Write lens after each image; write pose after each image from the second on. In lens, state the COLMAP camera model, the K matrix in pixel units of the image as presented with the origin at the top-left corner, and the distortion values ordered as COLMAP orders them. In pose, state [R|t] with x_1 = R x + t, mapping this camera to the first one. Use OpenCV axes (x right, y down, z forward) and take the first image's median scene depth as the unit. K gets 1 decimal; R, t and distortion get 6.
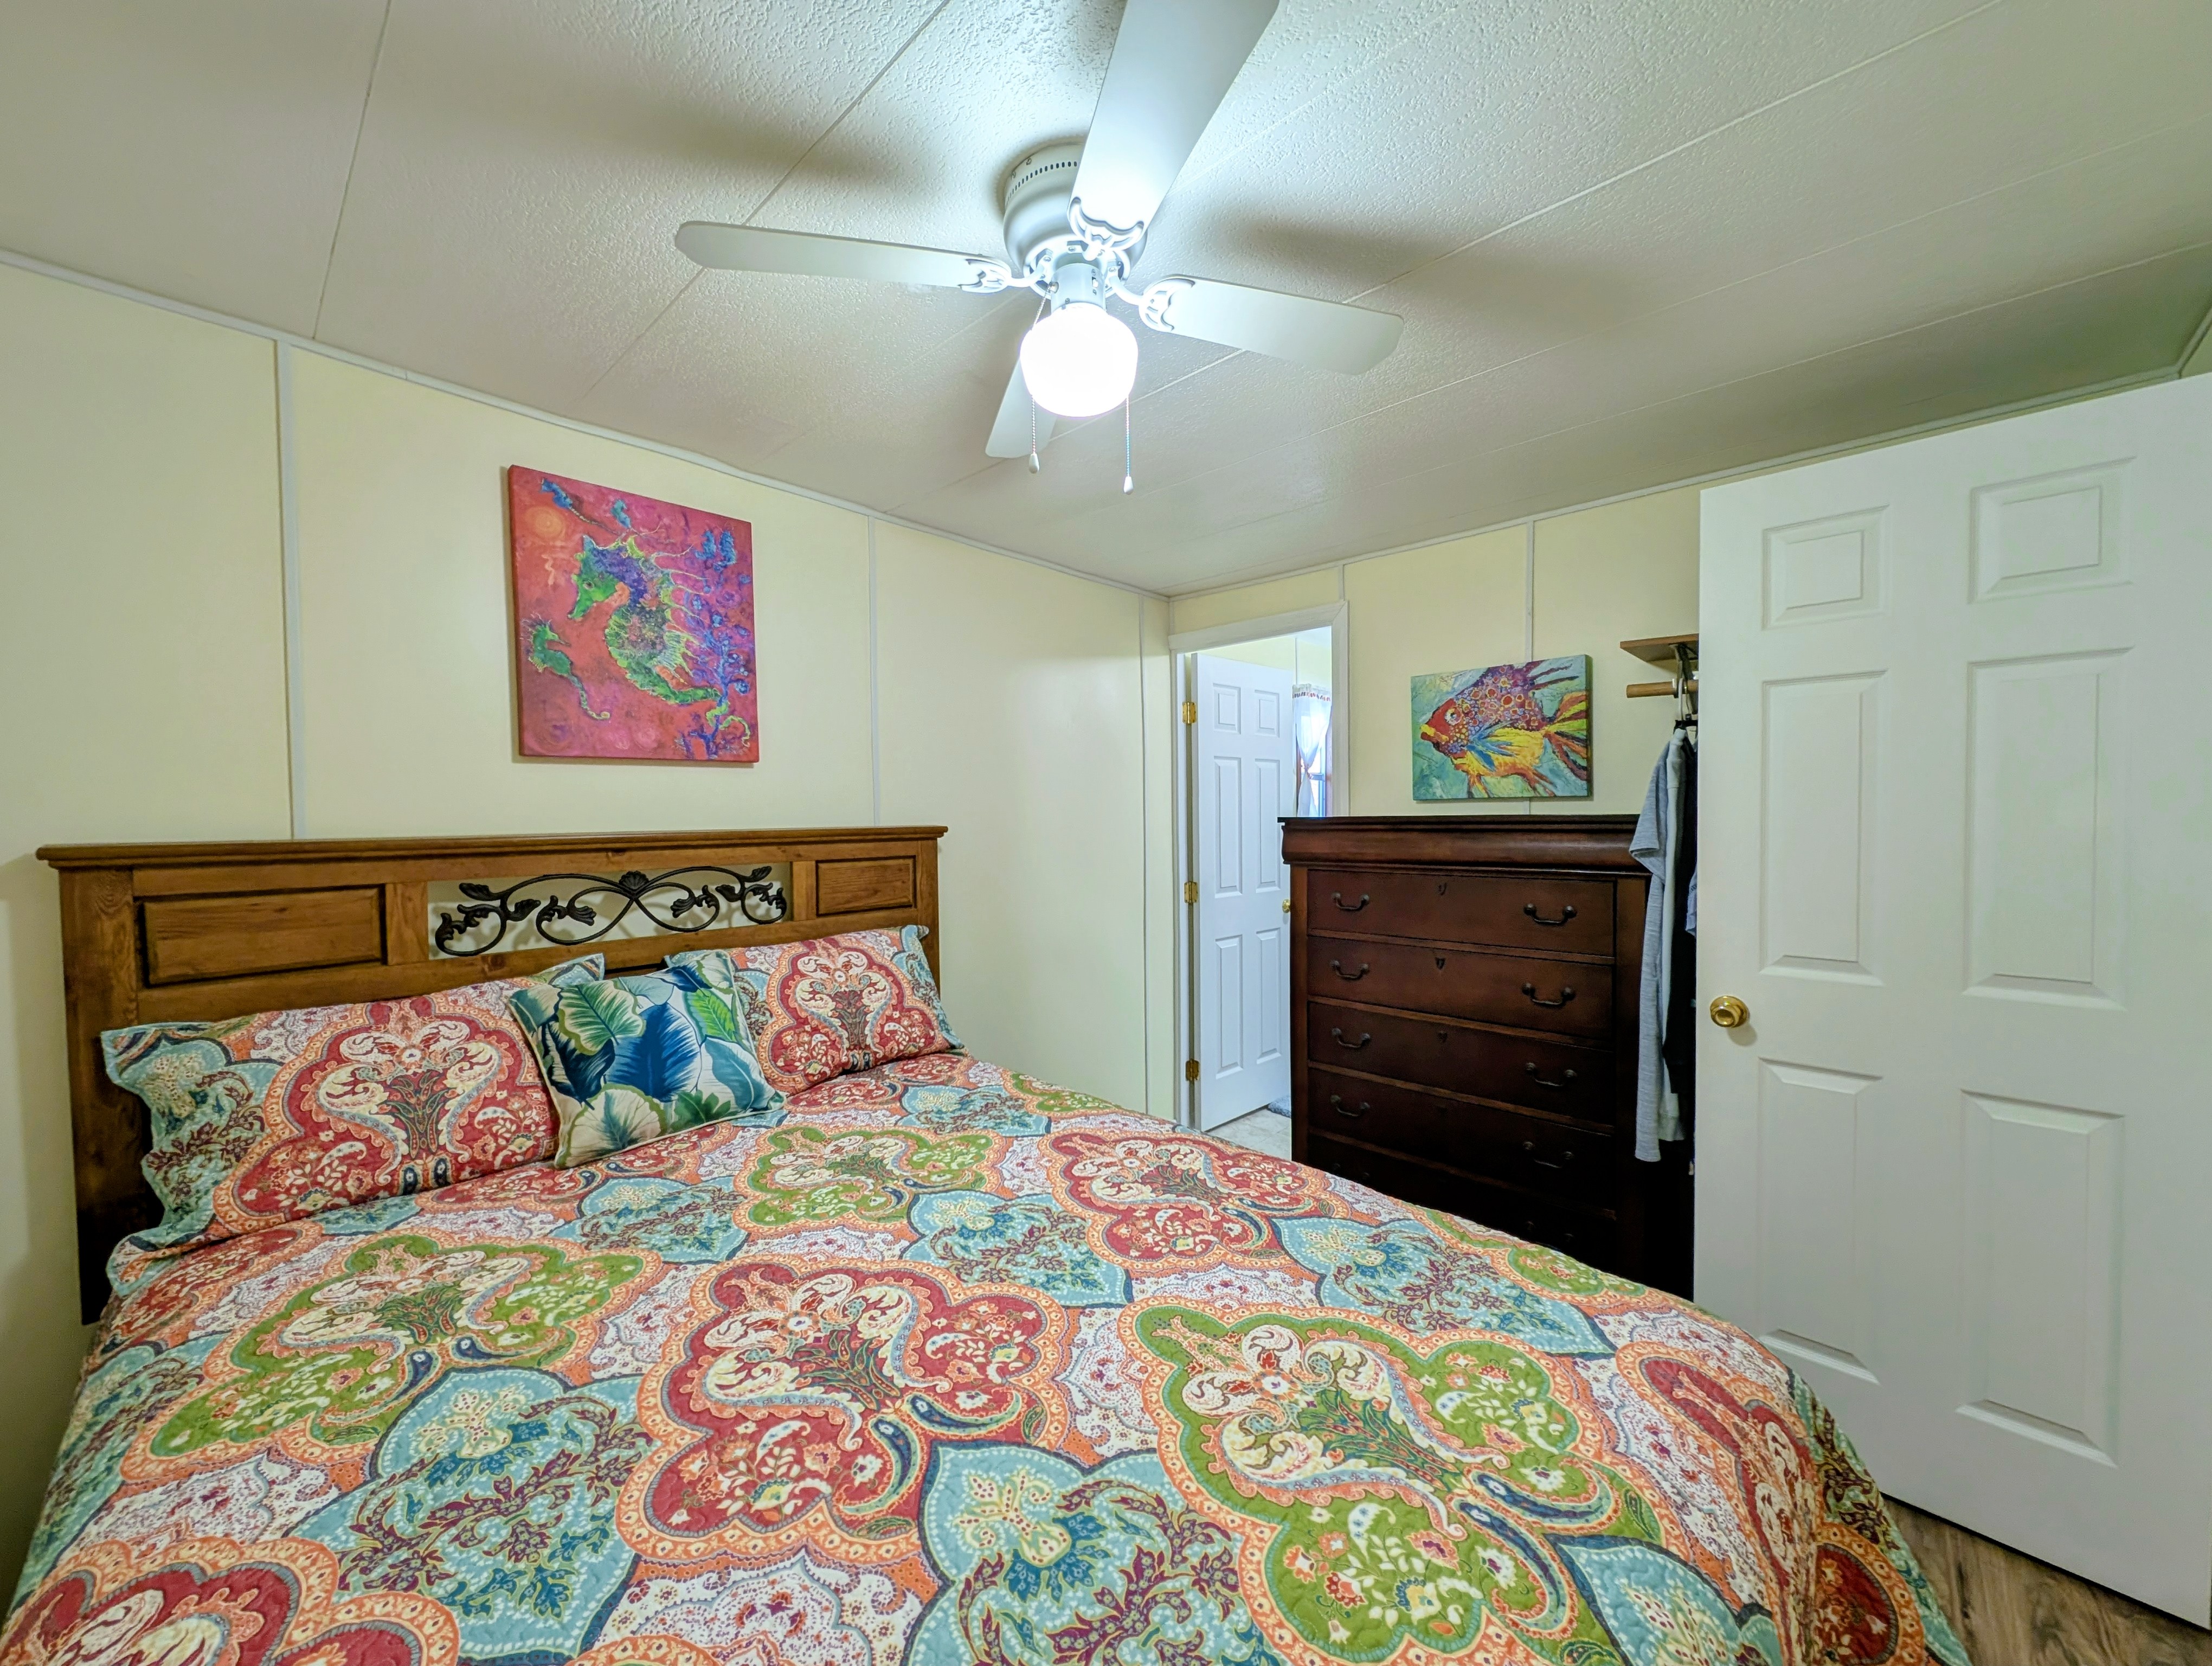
lens RADIAL K [[838.7, 0, 1103.0], [0, 838.7, 837.4], [0, 0, 1]] dist [0.003072, -0.002674]
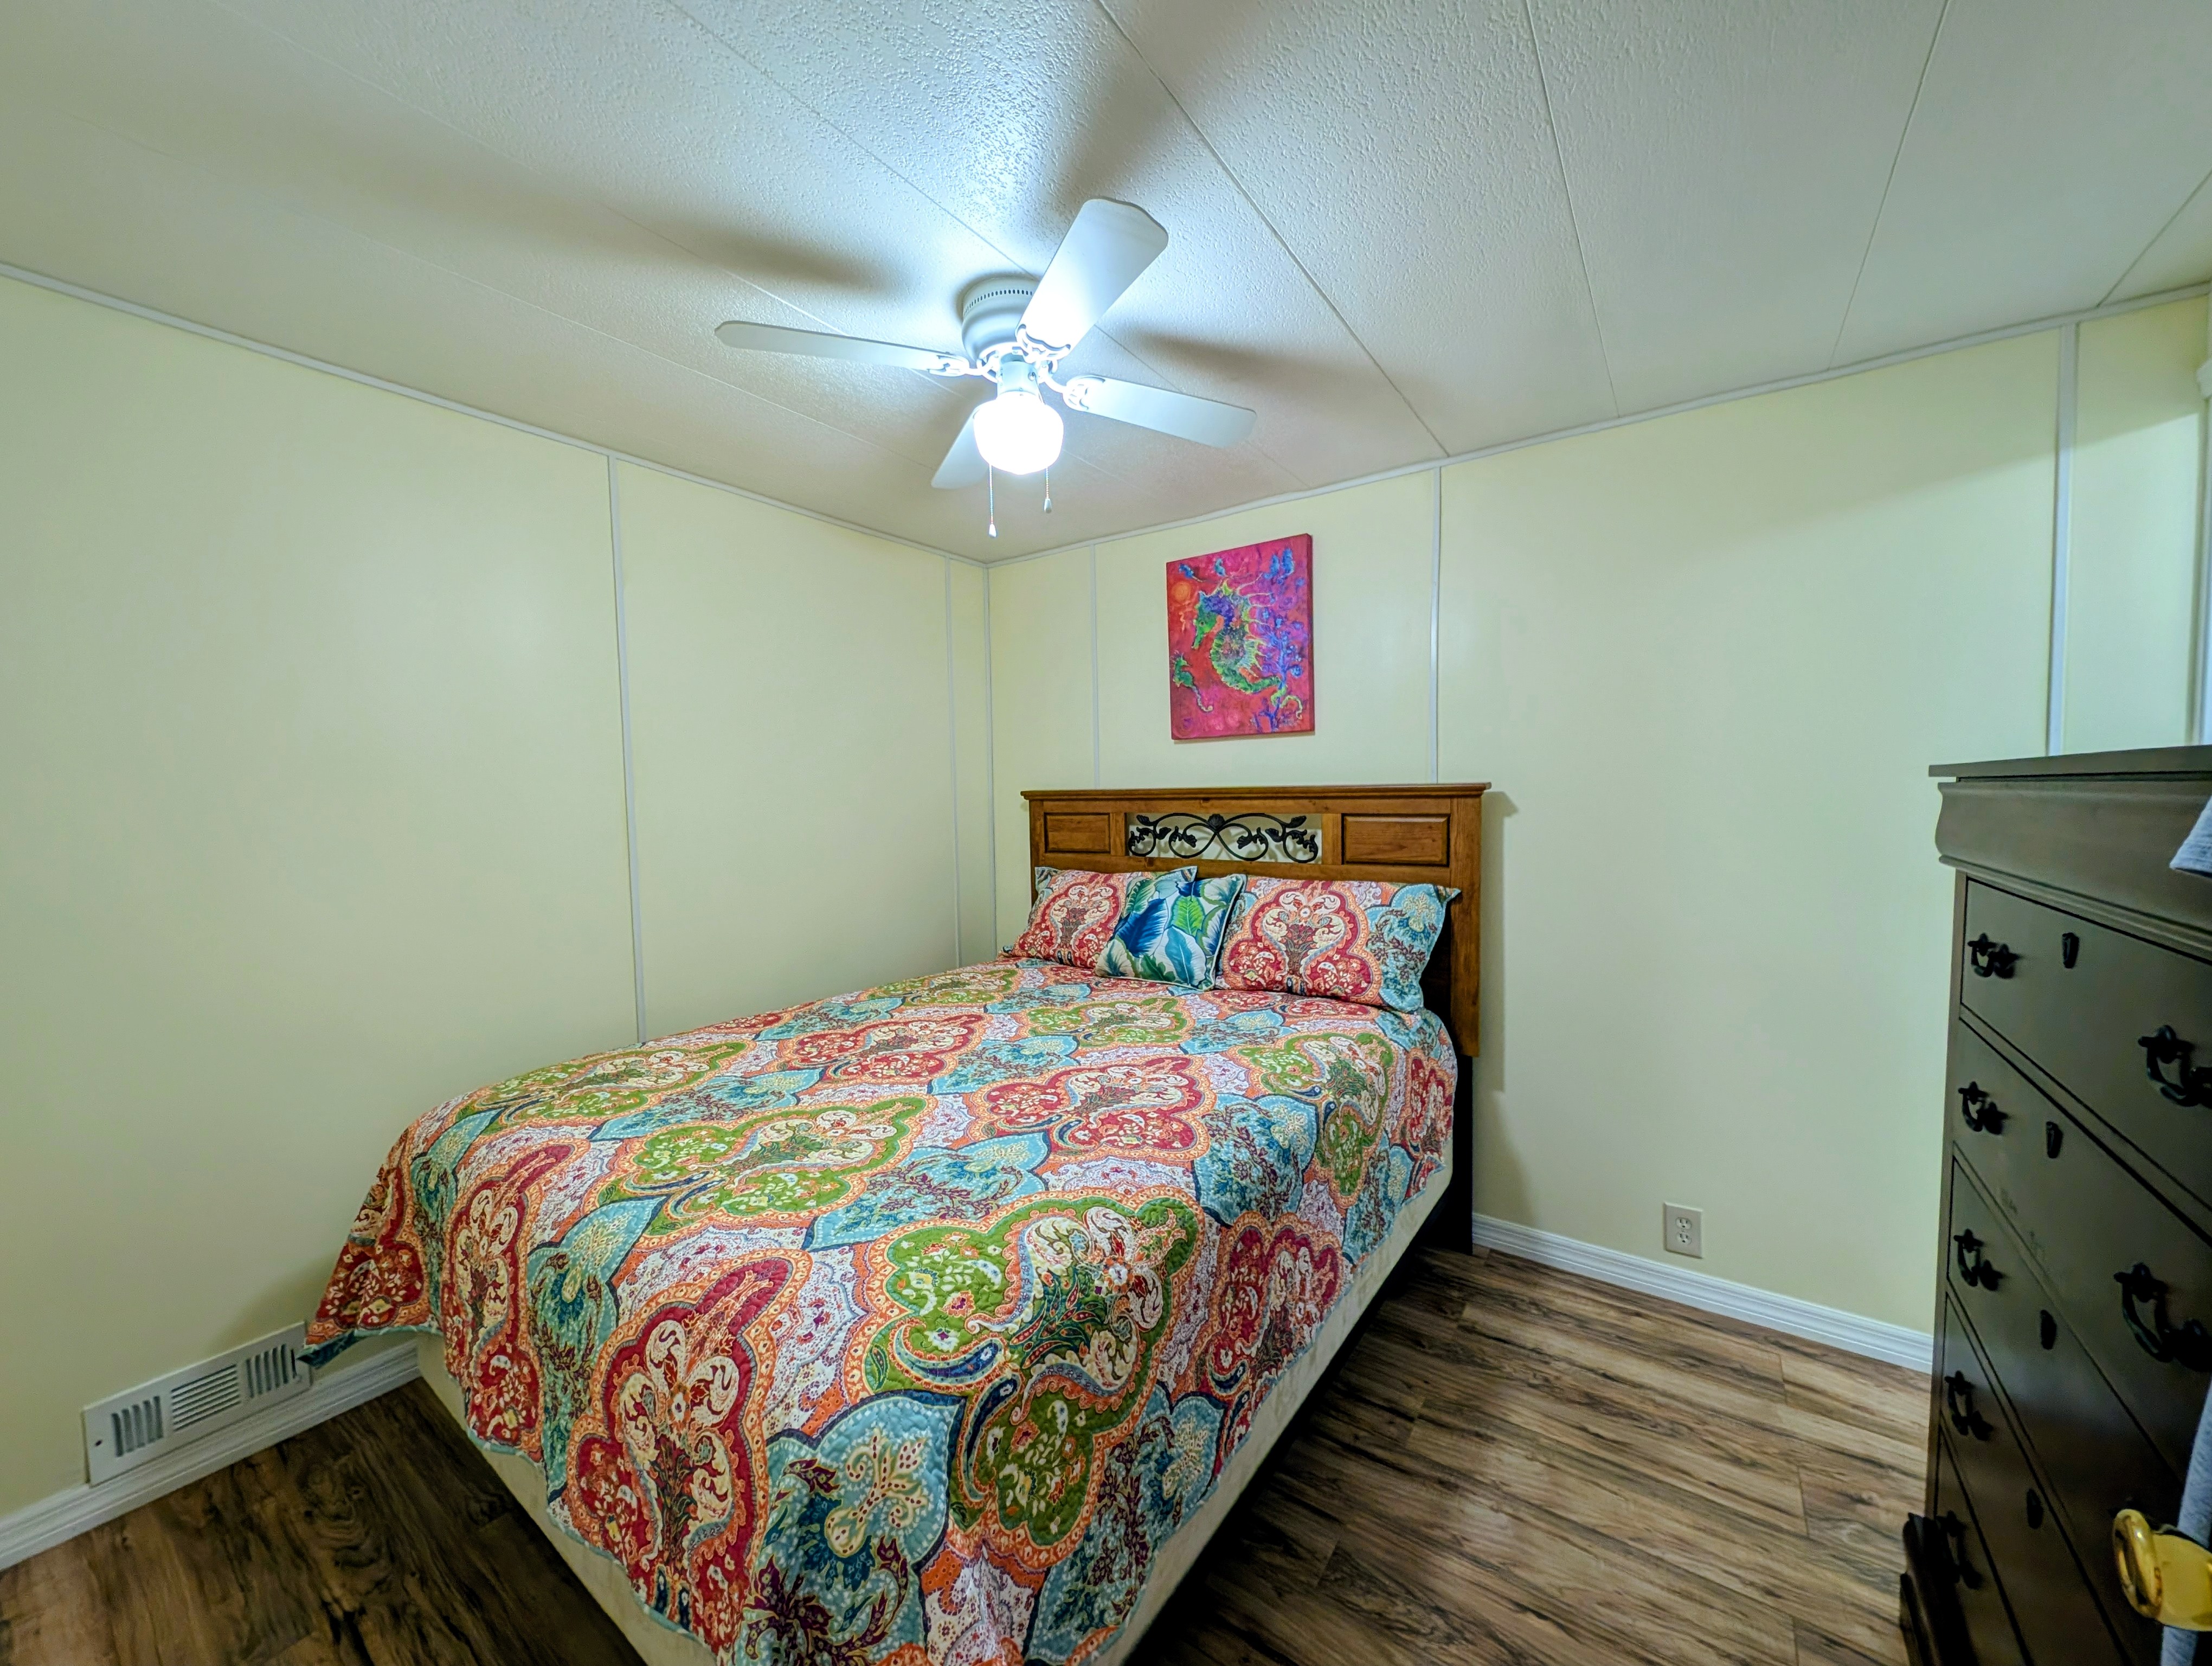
lens RADIAL K [[838.7, 0, 1098.7], [0, 838.7, 832.8], [0, 0, 1]] dist [0.003072, -0.002674]
pose [[0.114741, 0.057717, -0.991717, 0.923706], [-0.017007, 0.998279, 0.056132, -0.005364], [0.993250, 0.010425, 0.115525, 0.670078]]
